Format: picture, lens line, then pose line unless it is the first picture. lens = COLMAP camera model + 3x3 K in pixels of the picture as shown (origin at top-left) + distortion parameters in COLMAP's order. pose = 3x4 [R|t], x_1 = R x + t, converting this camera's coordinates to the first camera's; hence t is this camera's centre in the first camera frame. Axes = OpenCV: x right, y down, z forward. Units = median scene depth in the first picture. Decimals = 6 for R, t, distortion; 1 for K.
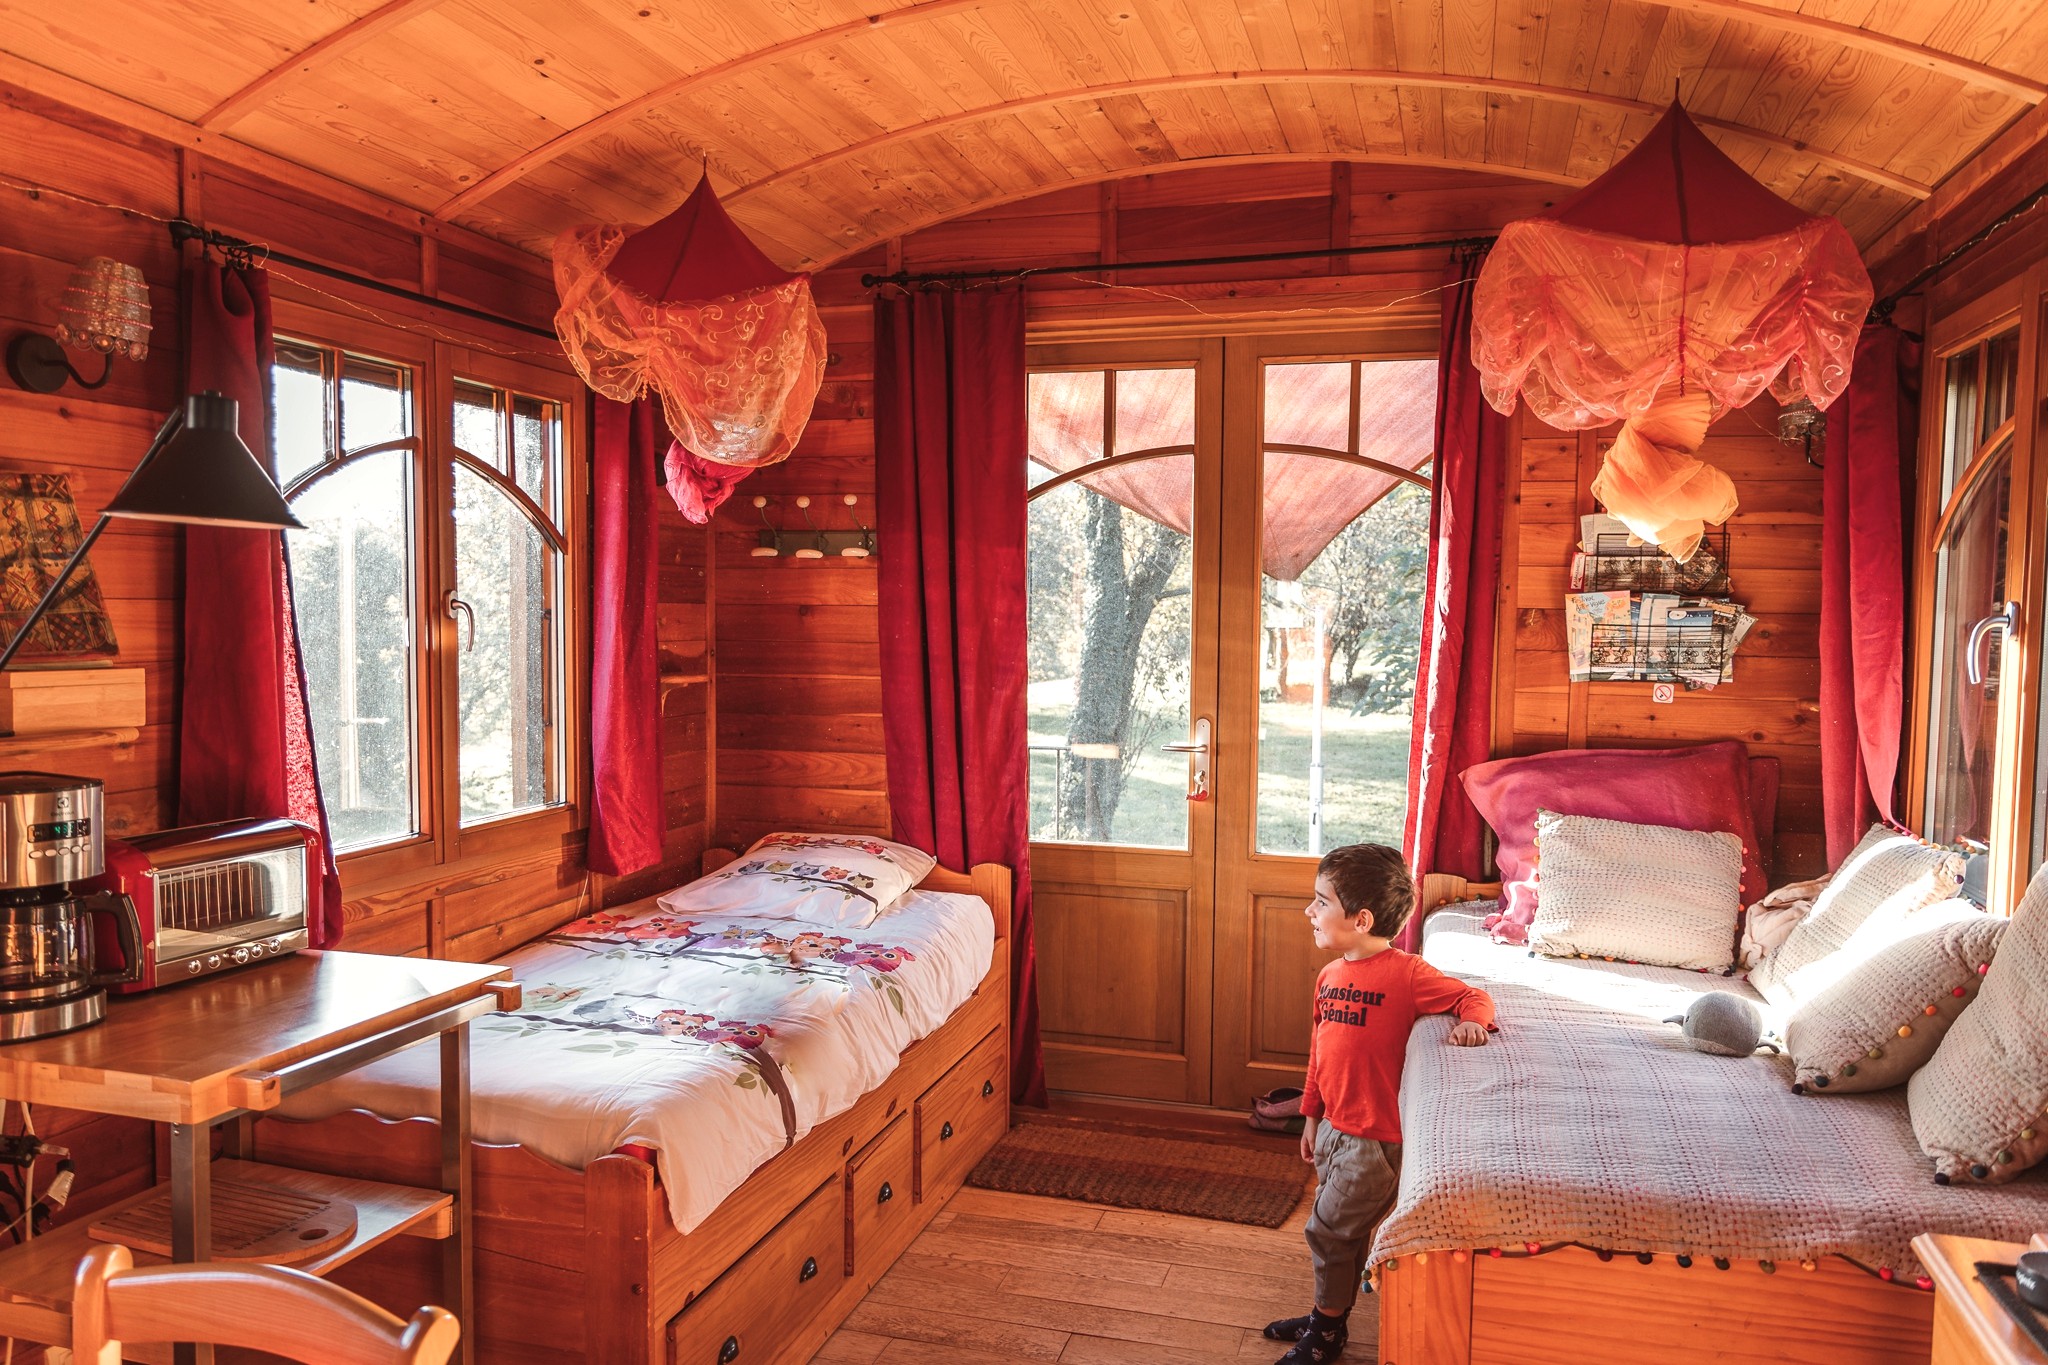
lens RADIAL K [[1502.3, 0, 1024.0], [0, 1502.3, 682.5], [0, 0, 1]] dist [0.022800, -0.004190]
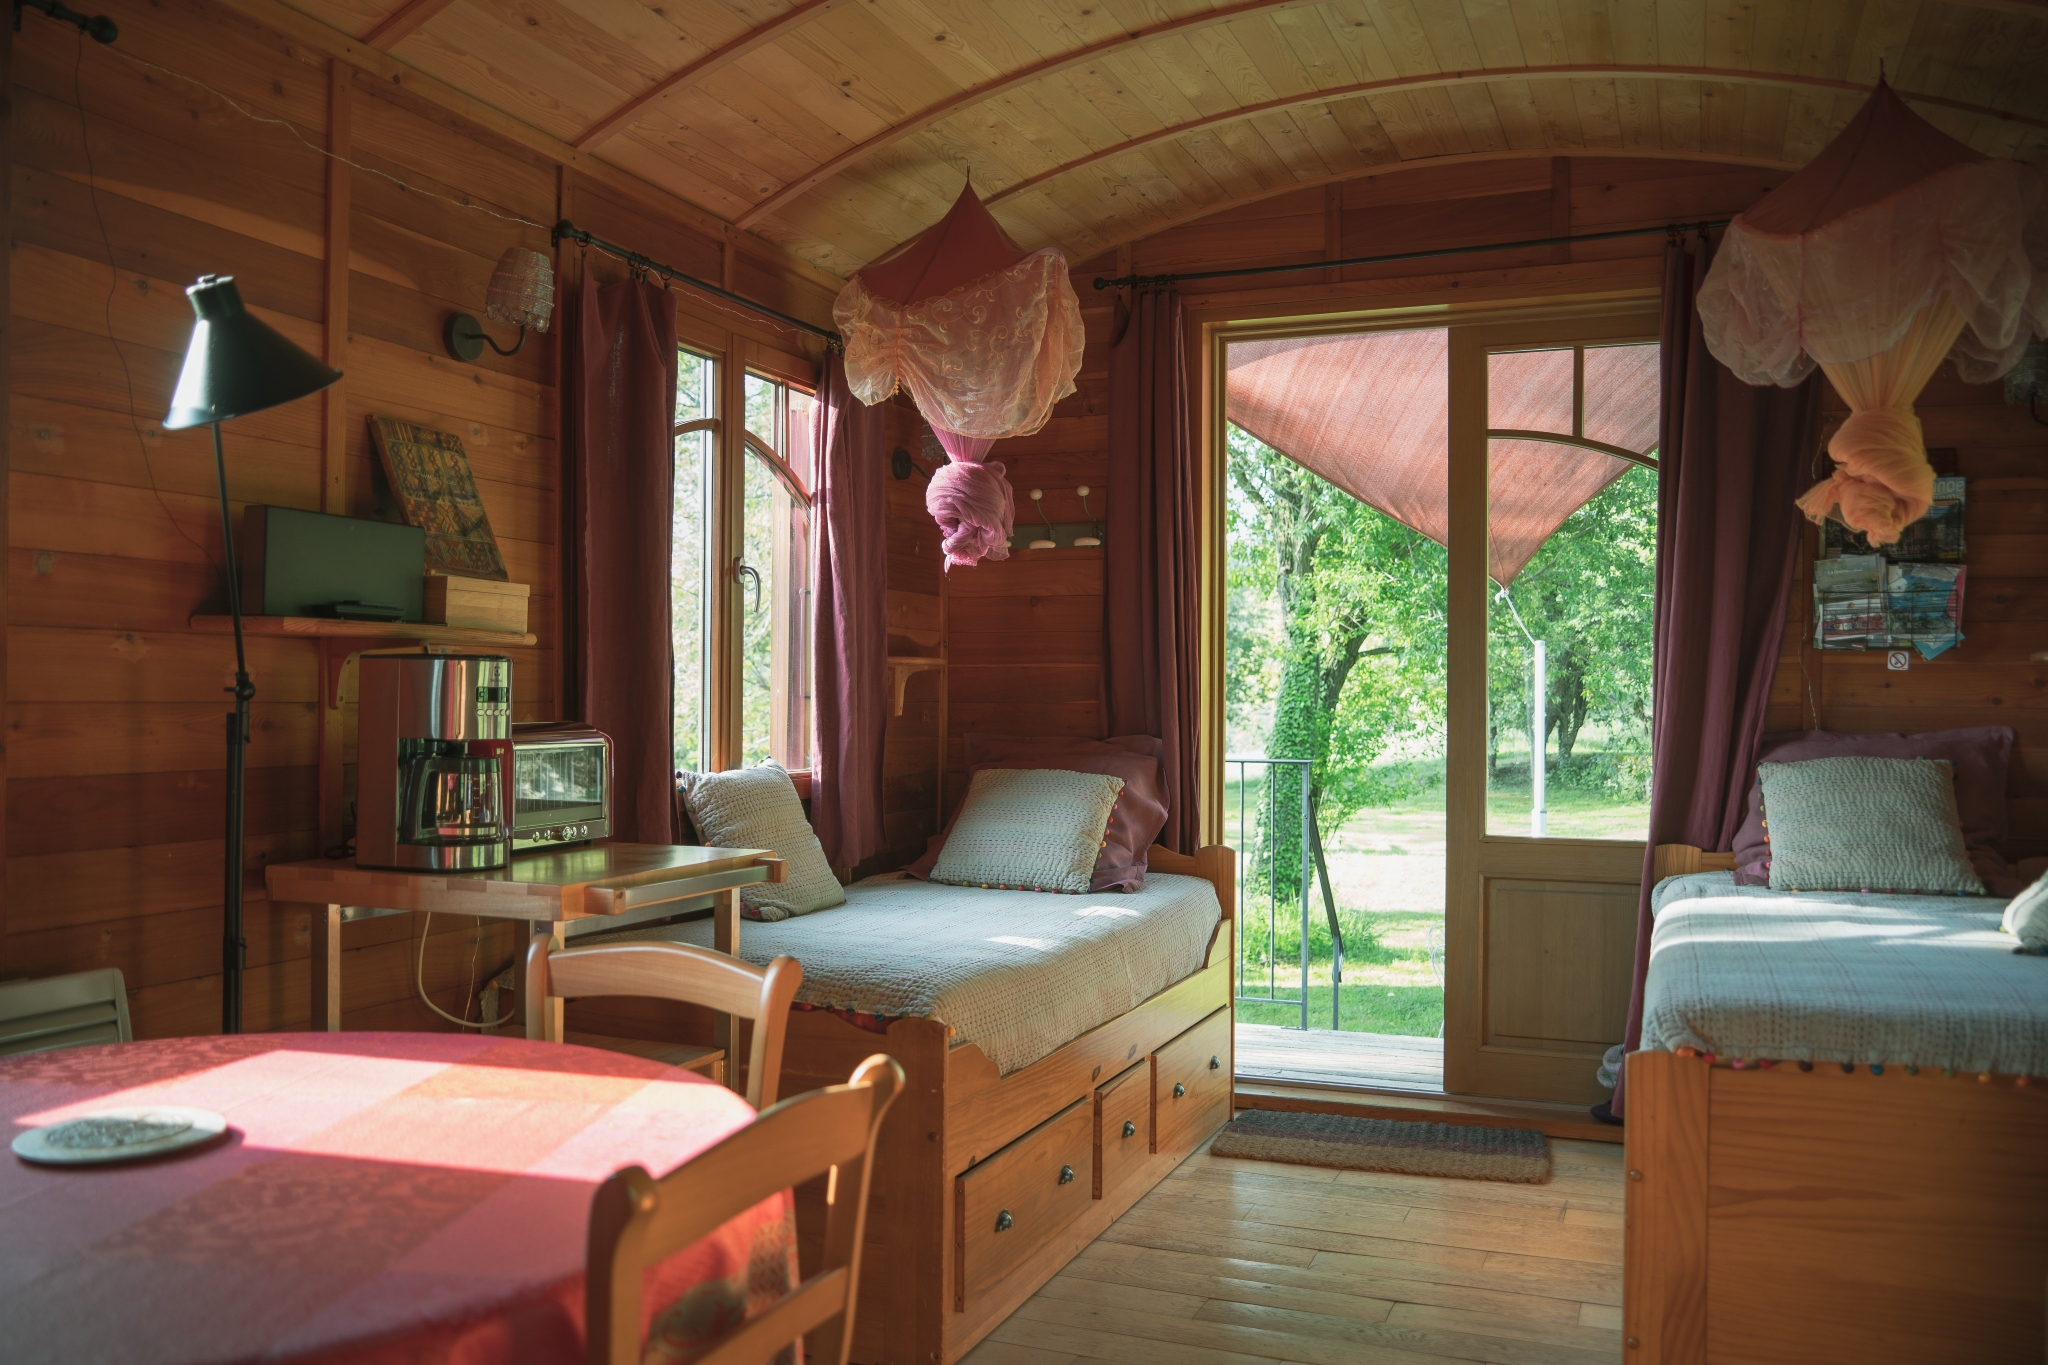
lens RADIAL K [[1692.4, 0, 1024.0], [0, 1692.4, 682.5], [0, 0, 1]] dist [0.001239, 0.015918]
pose [[0.994514, -0.001831, -0.104592, -0.041914], [-0.004665, 0.998076, -0.061823, 0.105043], [0.104503, 0.061972, 0.992592, -0.203096]]
